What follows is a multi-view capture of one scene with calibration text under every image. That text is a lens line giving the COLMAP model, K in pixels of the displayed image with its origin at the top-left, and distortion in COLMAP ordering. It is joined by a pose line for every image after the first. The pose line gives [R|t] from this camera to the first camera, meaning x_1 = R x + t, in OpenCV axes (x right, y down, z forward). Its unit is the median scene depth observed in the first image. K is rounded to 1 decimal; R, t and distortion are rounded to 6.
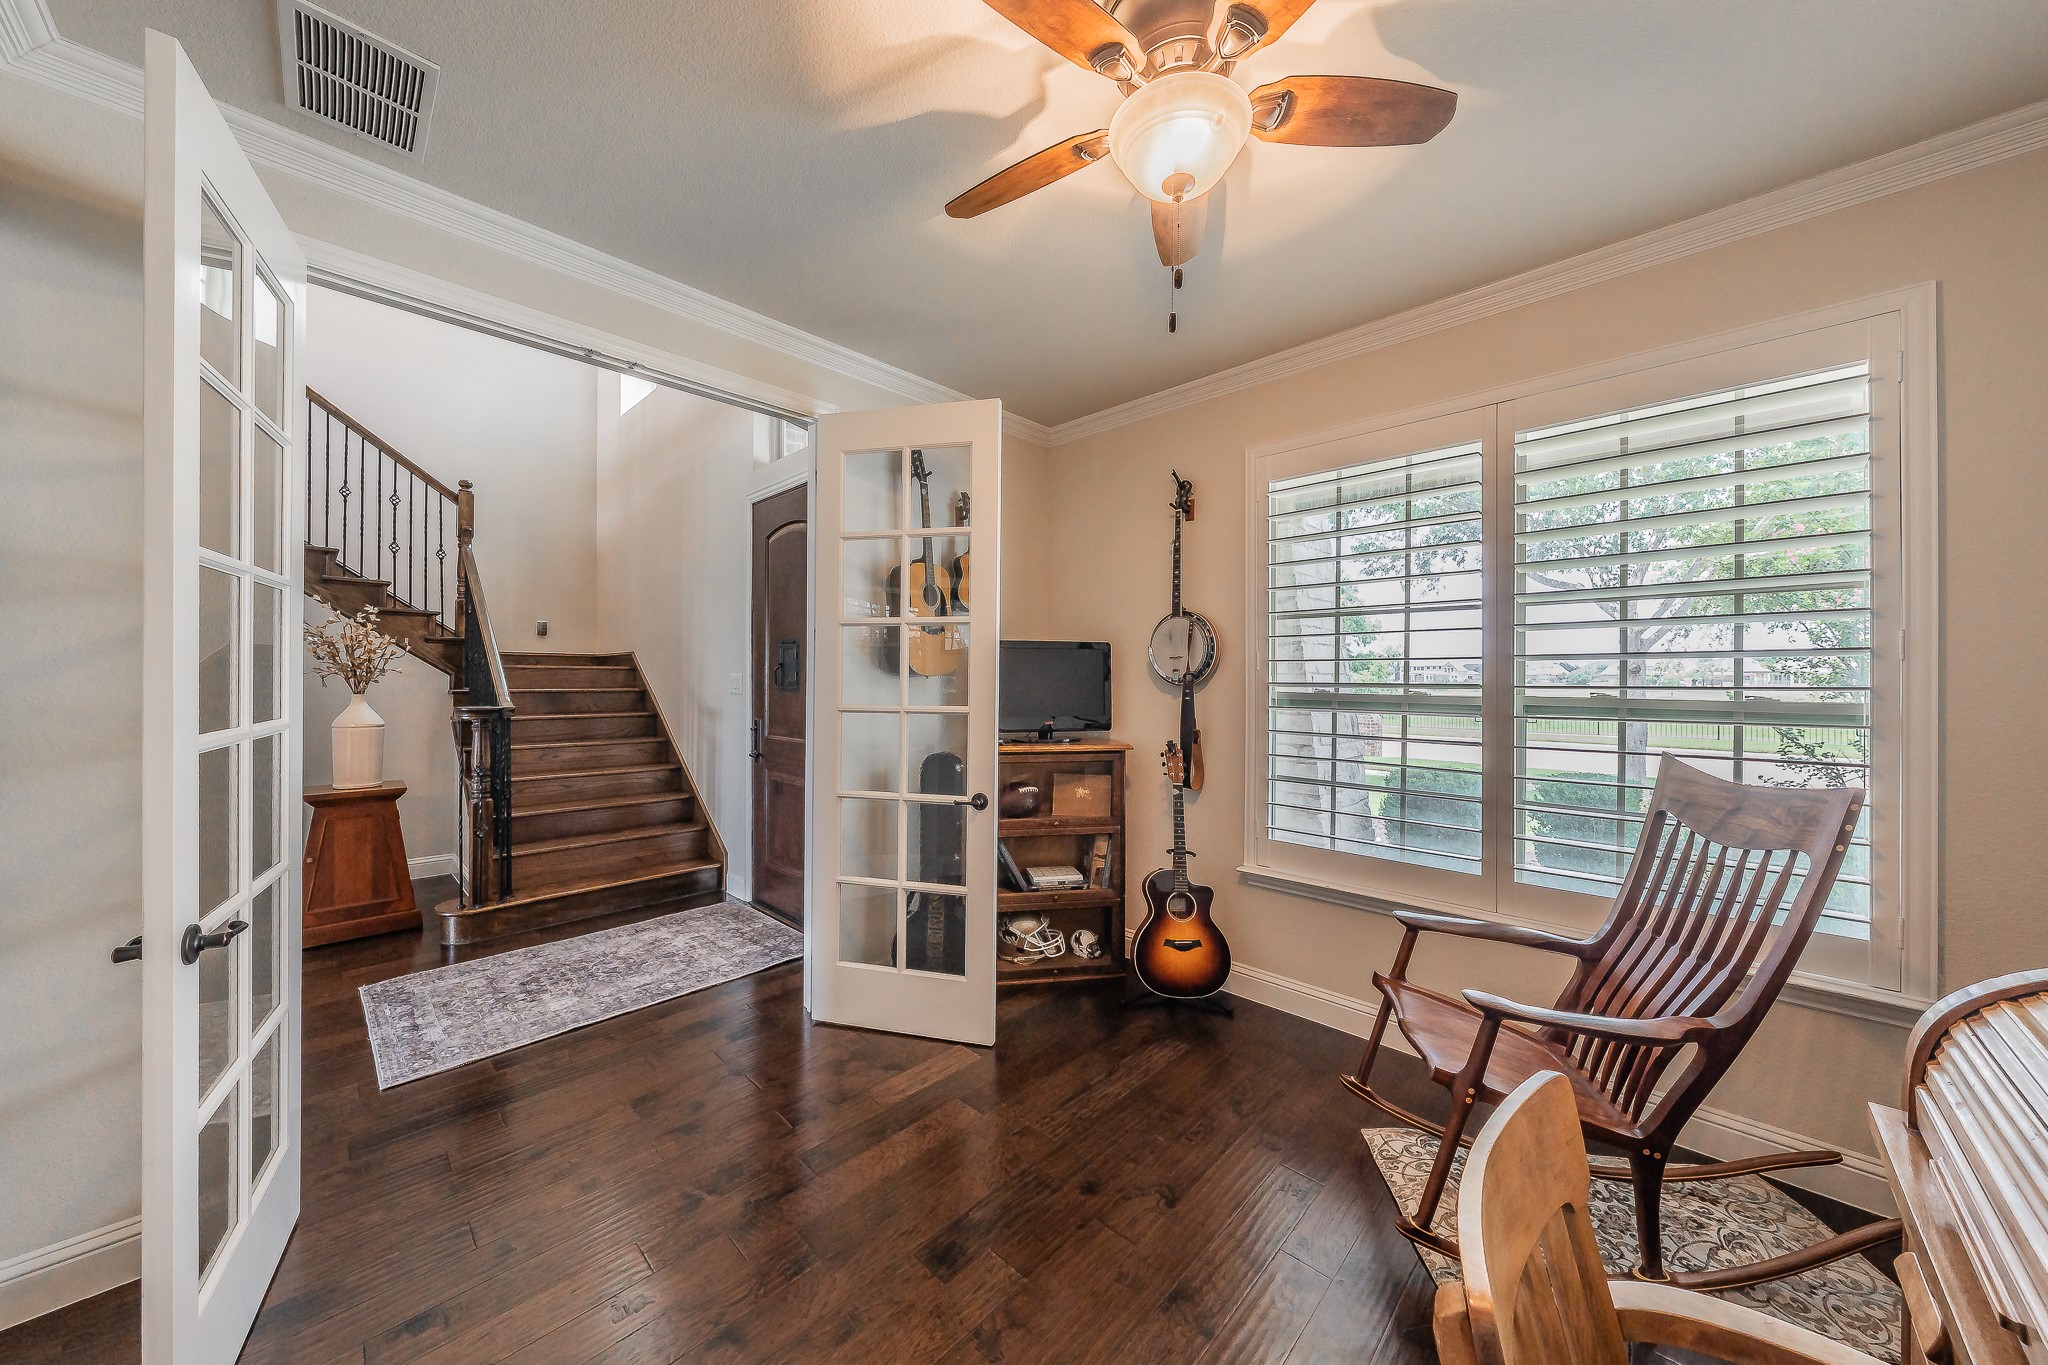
lens RADIAL K [[687.3, 0, 1028.4], [0, 687.3, 676.4], [0, 0, 1]] dist [-0.001268, -0.000029]
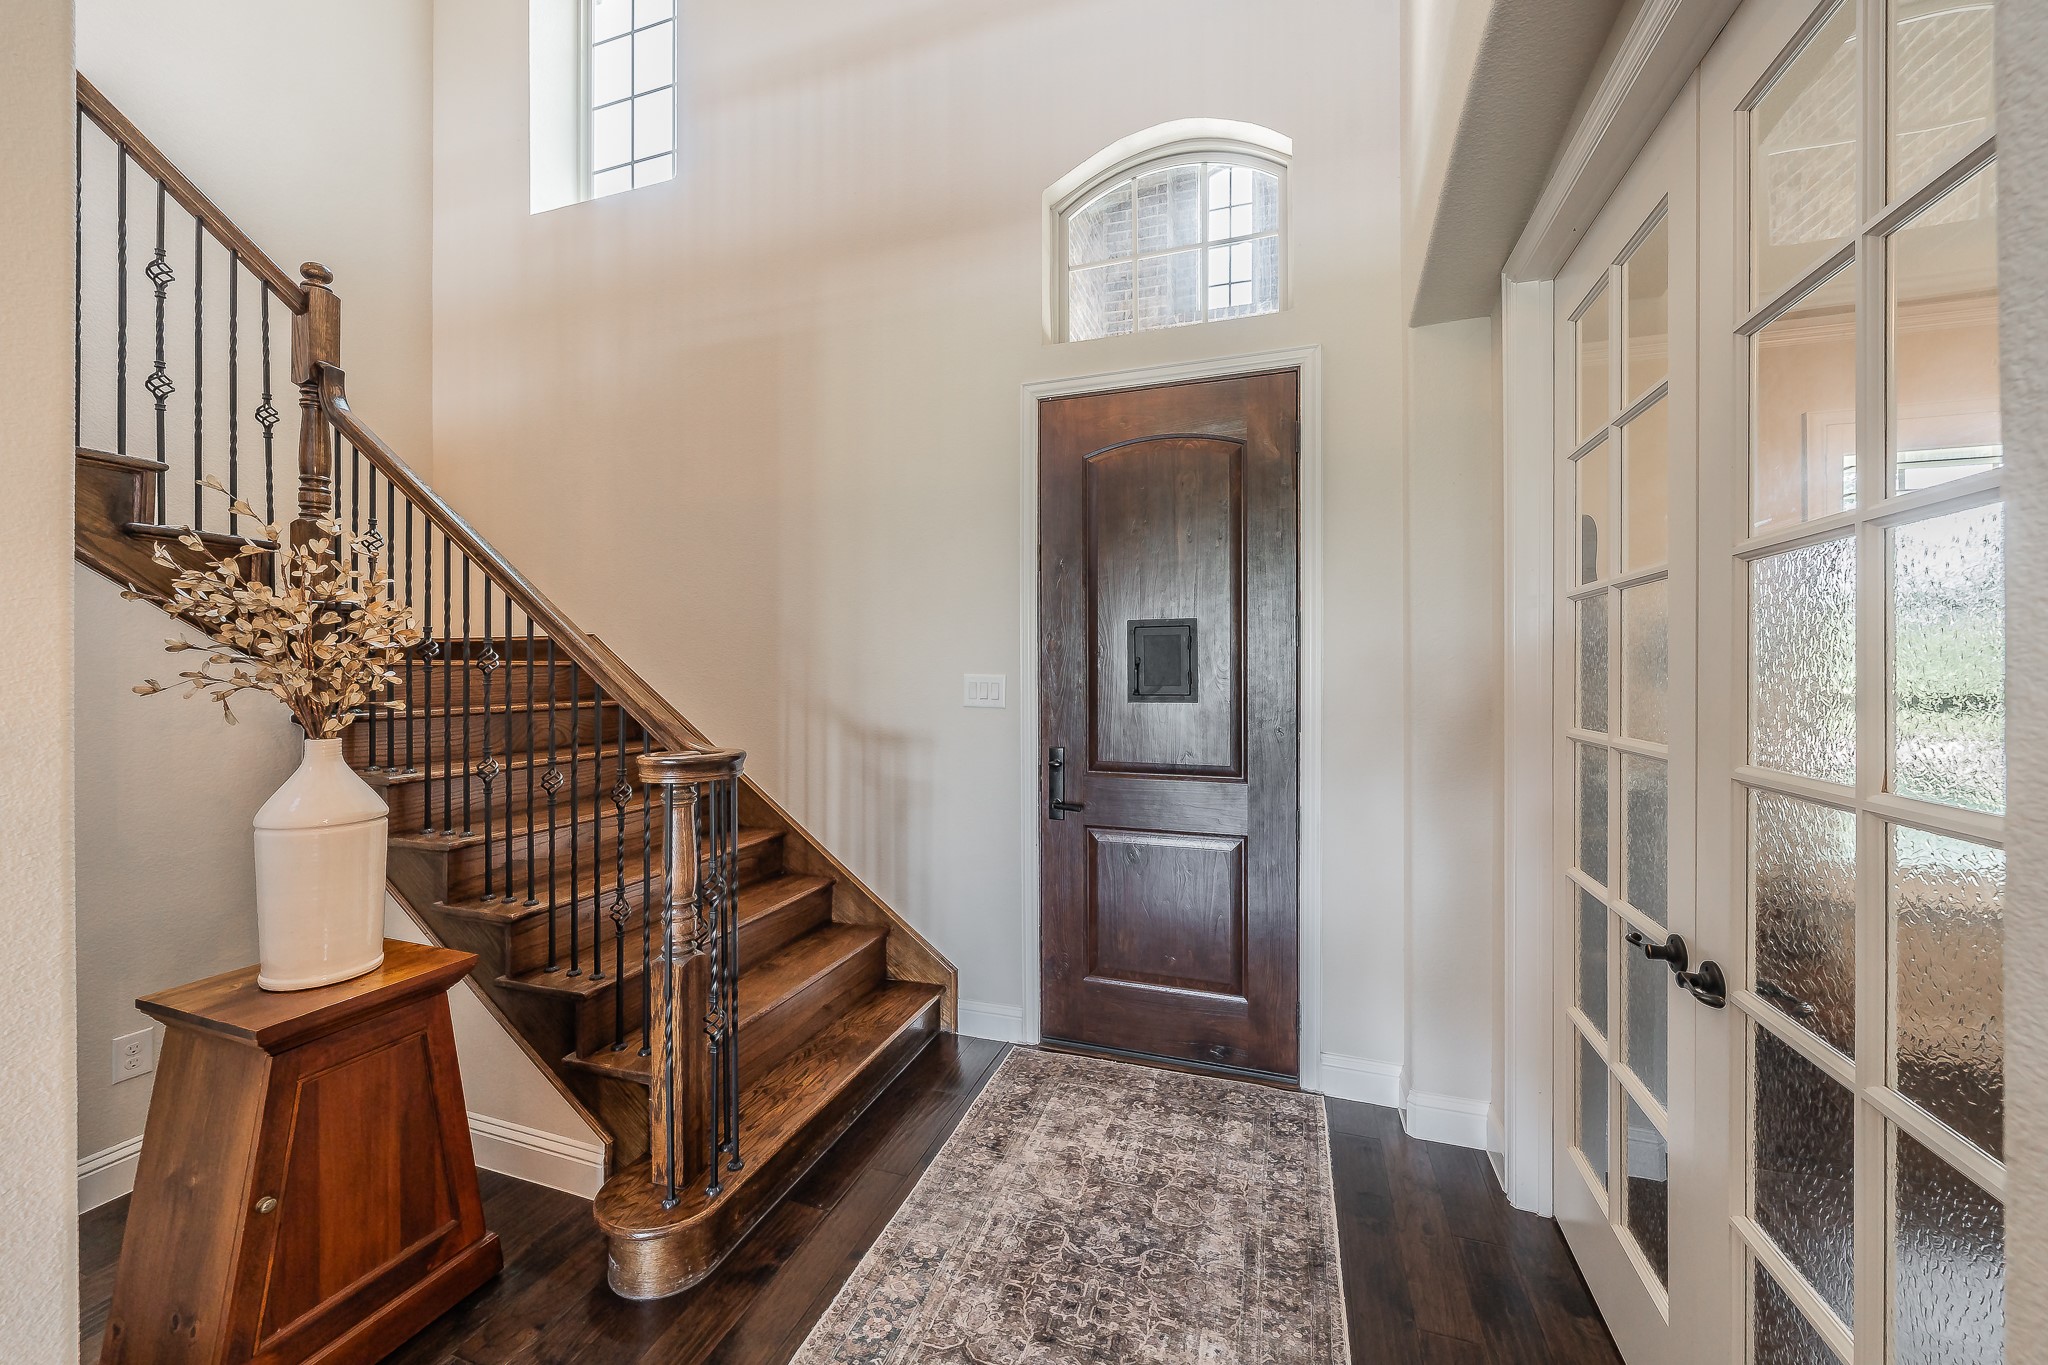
lens RADIAL K [[758.5, 0, 1028.6], [0, 758.5, 666.3], [0, 0, 1]] dist [-0.001132, -0.000102]
pose [[0.906339, -0.003912, 0.422534, -0.793014], [0.002983, 0.999991, 0.002858, -0.016821], [-0.422542, -0.001330, 0.906342, 0.433798]]
